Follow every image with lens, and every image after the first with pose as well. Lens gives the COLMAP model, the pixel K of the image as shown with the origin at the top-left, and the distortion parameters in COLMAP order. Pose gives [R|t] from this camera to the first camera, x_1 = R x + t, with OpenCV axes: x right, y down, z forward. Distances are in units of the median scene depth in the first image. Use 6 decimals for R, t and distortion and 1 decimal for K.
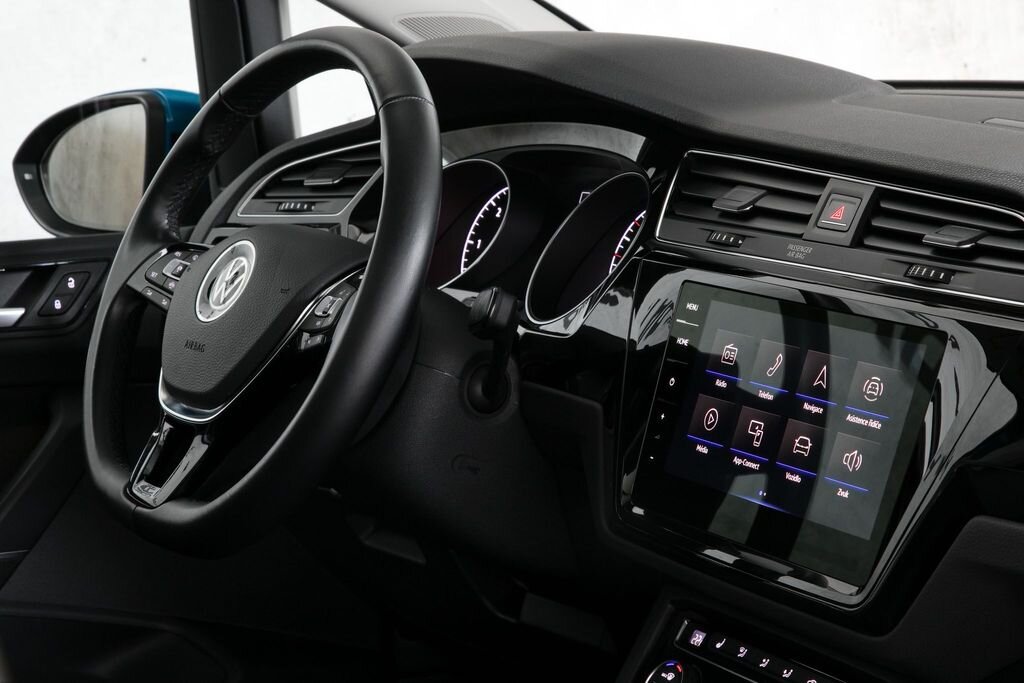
lens RADIAL K [[2373.2, 0, 513.0], [0, 2373.2, 338.4], [0, 0, 1]] dist [-0.123366, 0.000000]
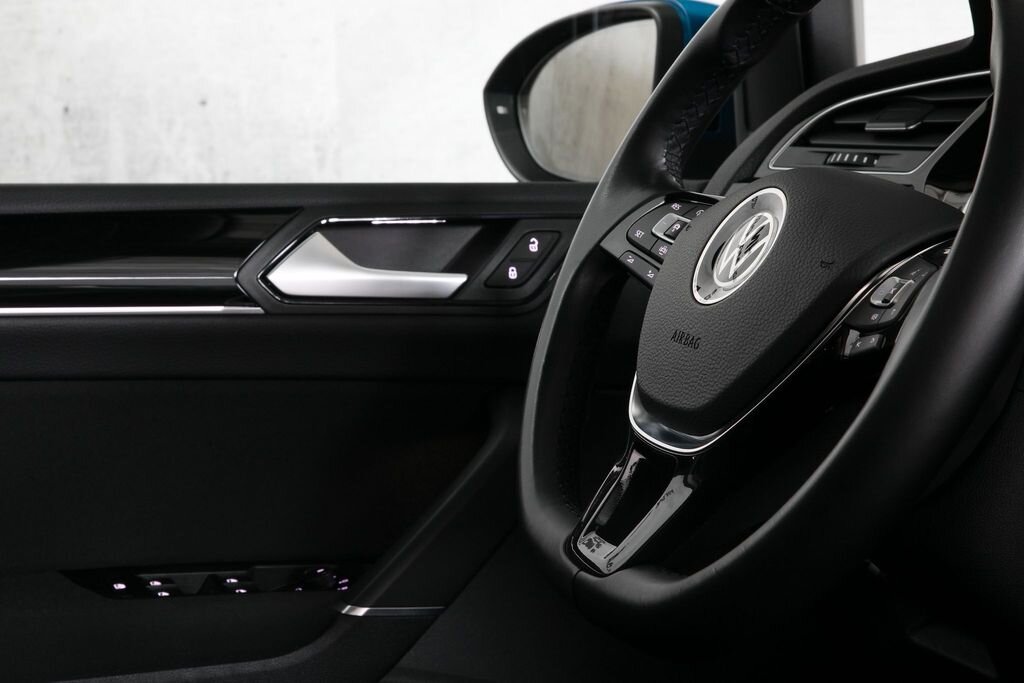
lens RADIAL K [[2524.9, 0, 510.9], [0, 2524.9, 336.4], [0, 0, 1]] dist [-0.079710, 0.000000]
pose [[0.973008, 0.074886, -0.218283, -0.024698], [-0.076724, 0.997052, 0.000058, 0.005691], [0.217644, 0.016691, 0.975885, 0.270423]]
